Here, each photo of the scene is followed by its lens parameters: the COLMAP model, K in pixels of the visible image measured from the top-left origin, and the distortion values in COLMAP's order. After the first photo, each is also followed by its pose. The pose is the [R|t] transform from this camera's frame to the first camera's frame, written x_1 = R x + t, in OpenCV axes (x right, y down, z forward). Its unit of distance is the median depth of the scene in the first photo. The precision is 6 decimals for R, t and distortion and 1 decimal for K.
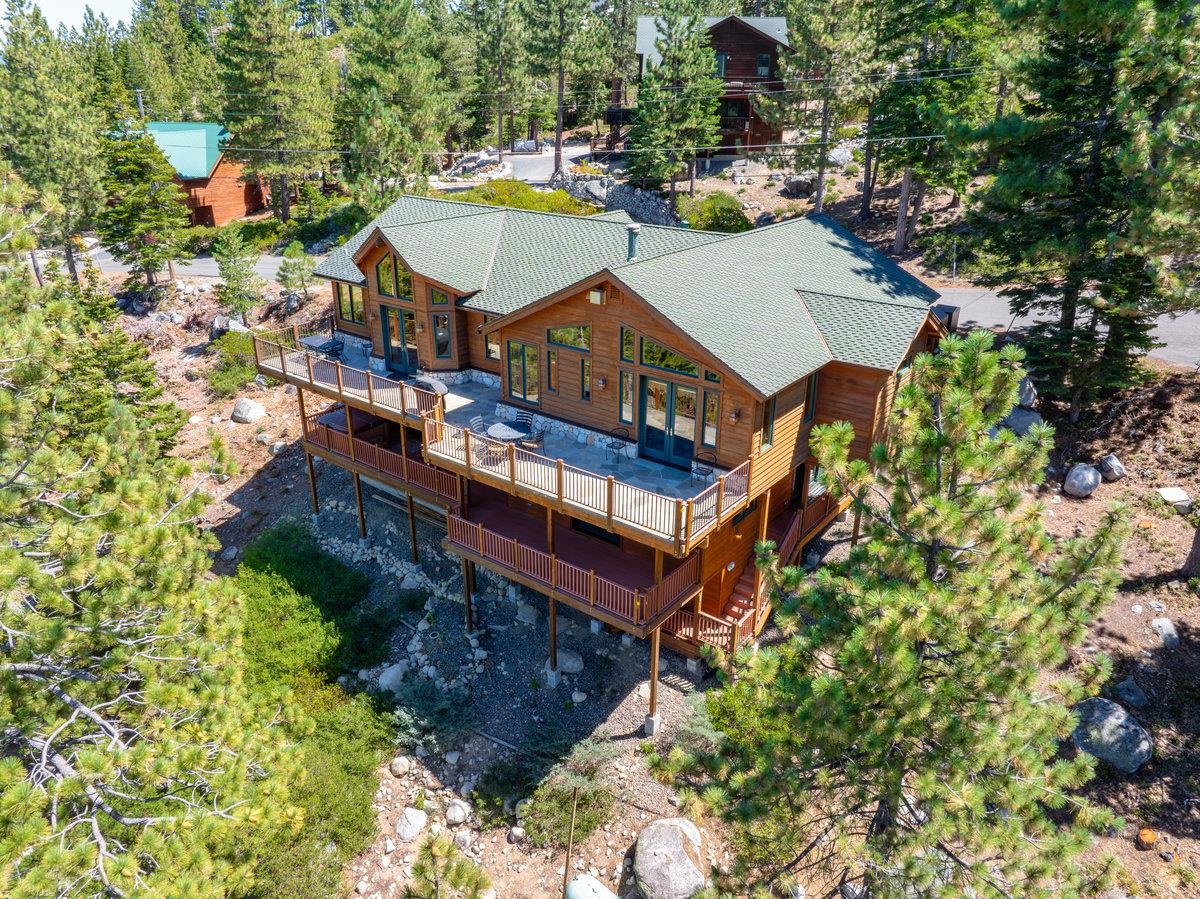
lens RADIAL K [[754.2, 0, 605.7], [0, 754.2, 399.8], [0, 0, 1]] dist [-0.032646, -0.001630]
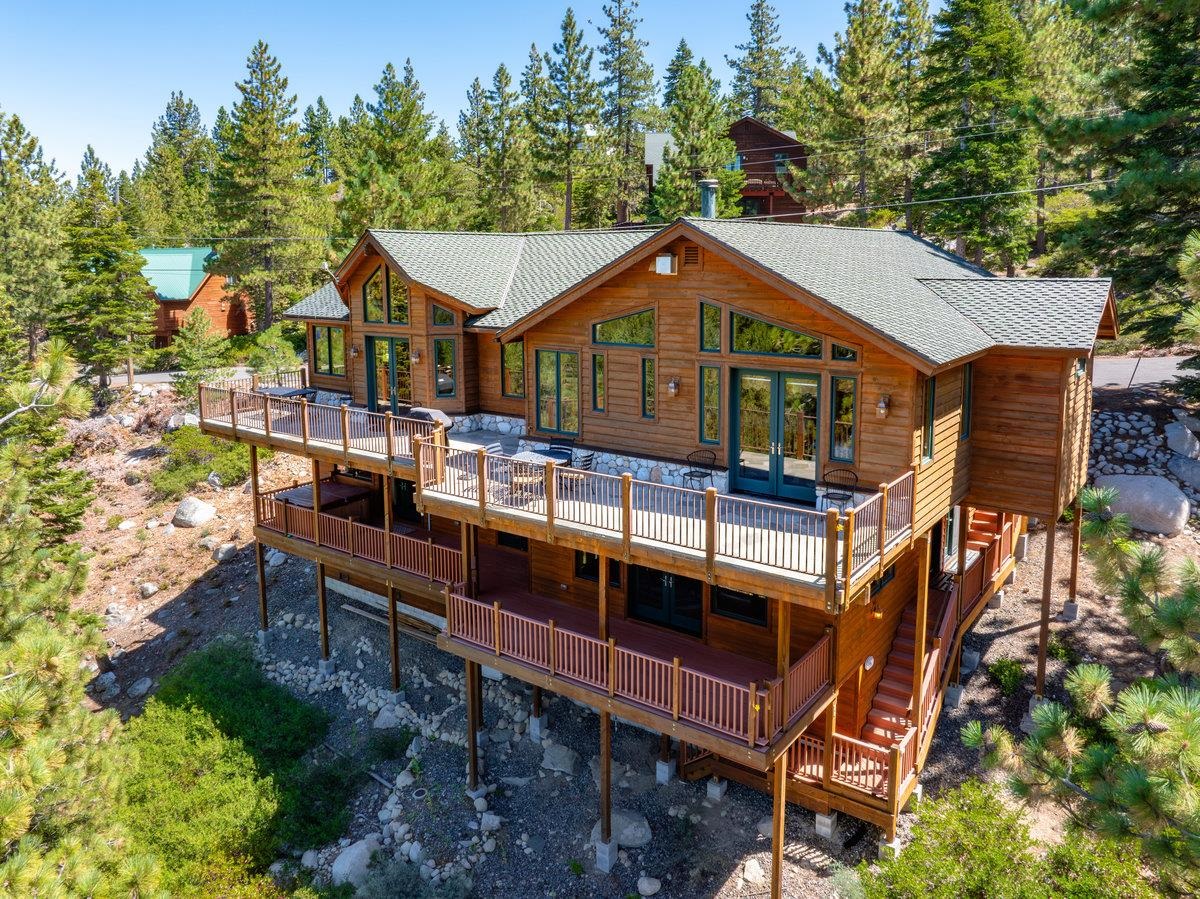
lens RADIAL K [[754.2, 0, 605.7], [0, 754.2, 399.8], [0, 0, 1]] dist [-0.032646, -0.001630]
pose [[0.999741, -0.015244, 0.016913, -0.063226], [0.018771, 0.972228, -0.233281, 0.119368], [-0.012887, 0.233538, 0.972262, 0.246789]]
